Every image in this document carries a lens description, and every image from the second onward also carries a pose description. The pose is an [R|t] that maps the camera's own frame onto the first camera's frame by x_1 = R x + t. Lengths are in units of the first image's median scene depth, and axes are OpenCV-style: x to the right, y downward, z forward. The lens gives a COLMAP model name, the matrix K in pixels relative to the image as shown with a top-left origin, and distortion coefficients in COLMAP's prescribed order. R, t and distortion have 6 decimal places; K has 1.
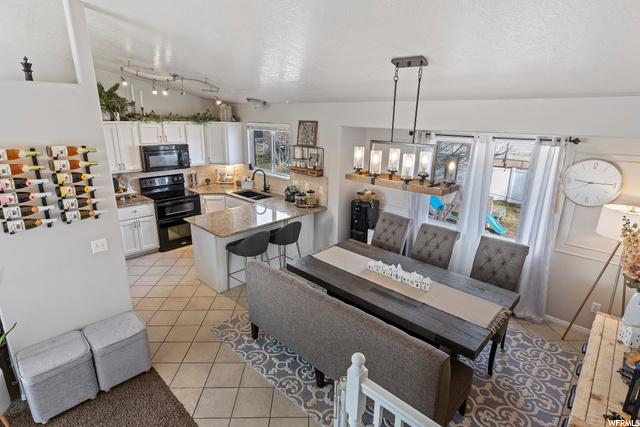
lens RADIAL K [[340.4, 0, 321.9], [0, 340.4, 211.3], [0, 0, 1]] dist [0.004299, 0.001415]
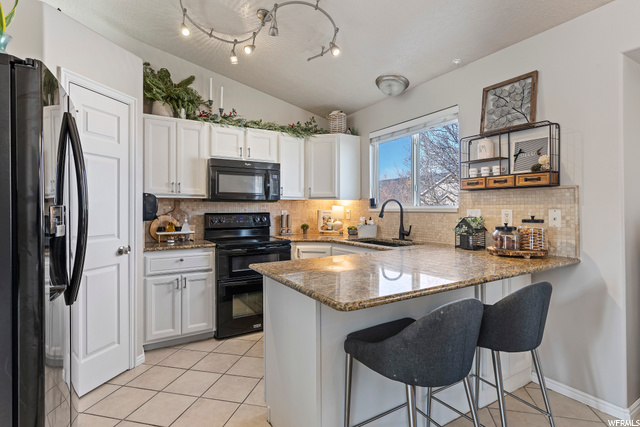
lens RADIAL K [[318.4, 0, 321.7], [0, 318.4, 208.5], [0, 0, 1]] dist [0.005680, -0.000331]
pose [[0.965120, -0.021004, -0.260965, -0.173688], [-0.054542, 0.958777, -0.278876, 0.051854], [0.256065, 0.283382, 0.924189, 0.522998]]
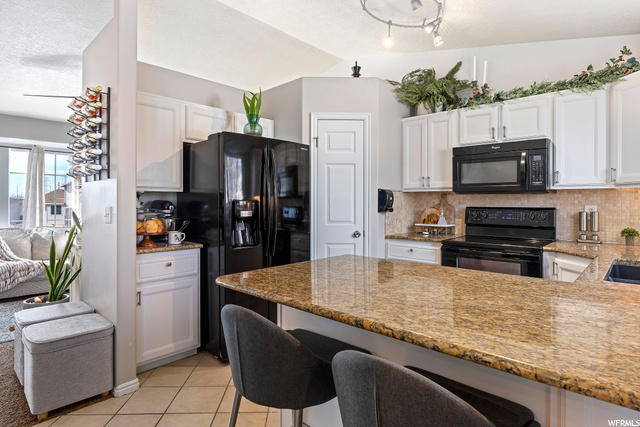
lens RADIAL K [[340.4, 0, 319.5], [0, 340.4, 200.2], [0, 0, 1]] dist [0.004299, 0.001415]
pose [[0.026753, -0.018451, -0.999472, 0.049709], [-0.284203, 0.958430, -0.025301, -0.022118], [0.958391, 0.284730, 0.020397, 0.775600]]
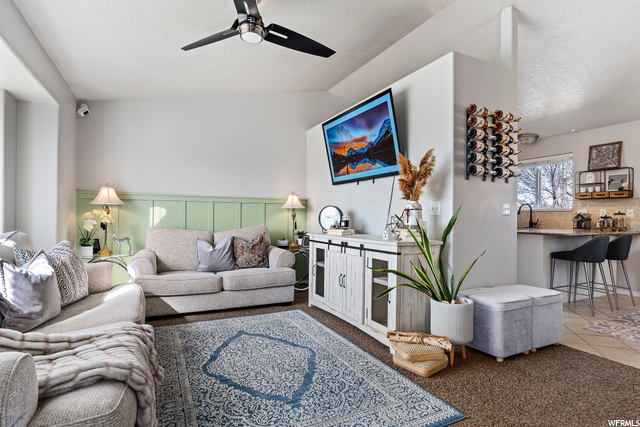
lens RADIAL K [[340.4, 0, 316.6], [0, 340.4, 217.2], [0, 0, 1]] dist [0.004299, 0.001415]
pose [[0.945299, -0.005185, -0.326164, -0.471487], [-0.088868, 0.957960, -0.272790, 0.257314], [0.313866, 0.286853, 0.905098, -0.075563]]
